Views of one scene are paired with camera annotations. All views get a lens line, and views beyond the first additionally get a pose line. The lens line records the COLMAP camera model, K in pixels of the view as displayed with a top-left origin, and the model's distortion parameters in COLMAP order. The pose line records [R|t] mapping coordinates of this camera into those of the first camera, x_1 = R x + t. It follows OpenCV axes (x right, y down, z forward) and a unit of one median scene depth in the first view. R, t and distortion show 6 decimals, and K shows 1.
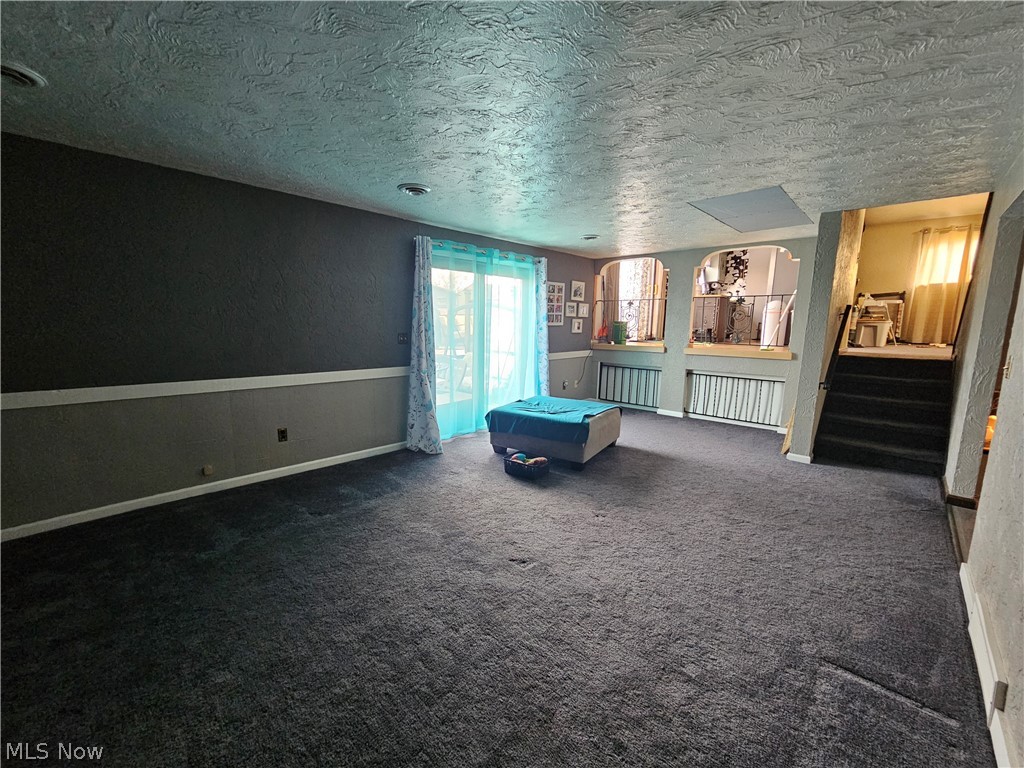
lens RADIAL K [[418.9, 0, 507.1], [0, 418.9, 381.5], [0, 0, 1]] dist [-0.009890, -0.000325]
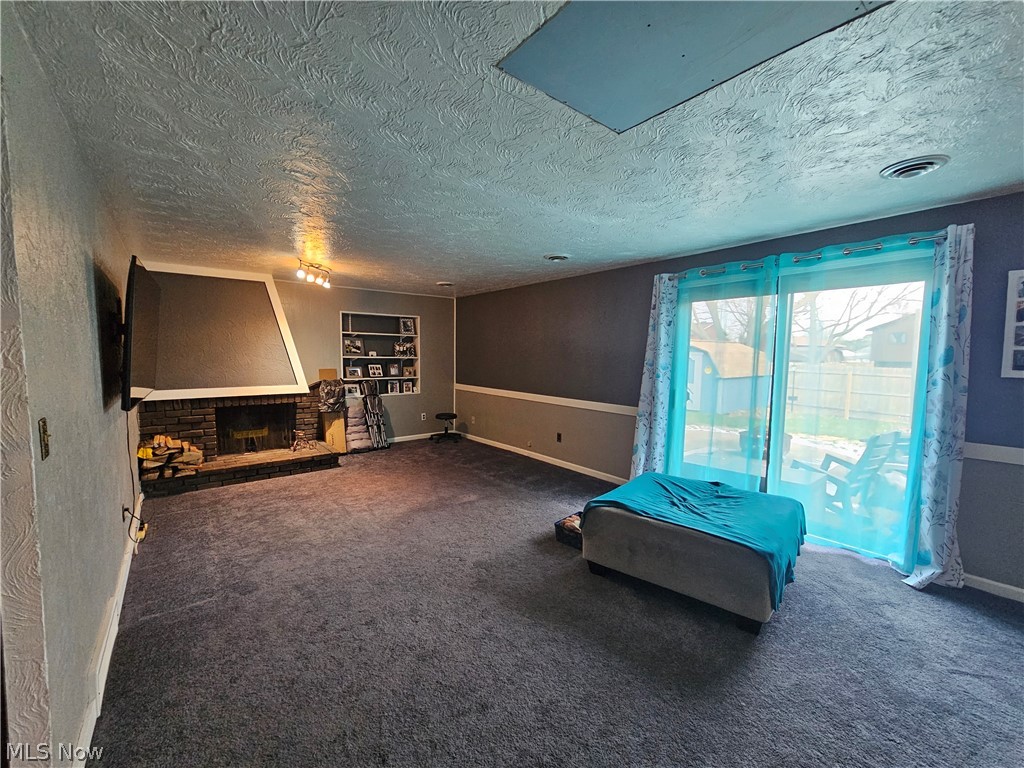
lens RADIAL K [[418.9, 0, 508.0], [0, 418.9, 386.7], [0, 0, 1]] dist [-0.009890, -0.000325]
pose [[-0.122524, 0.058586, -0.990735, 0.946609], [-0.156581, 0.984613, 0.077588, -0.136185], [0.980036, 0.164636, -0.111465, 0.963324]]
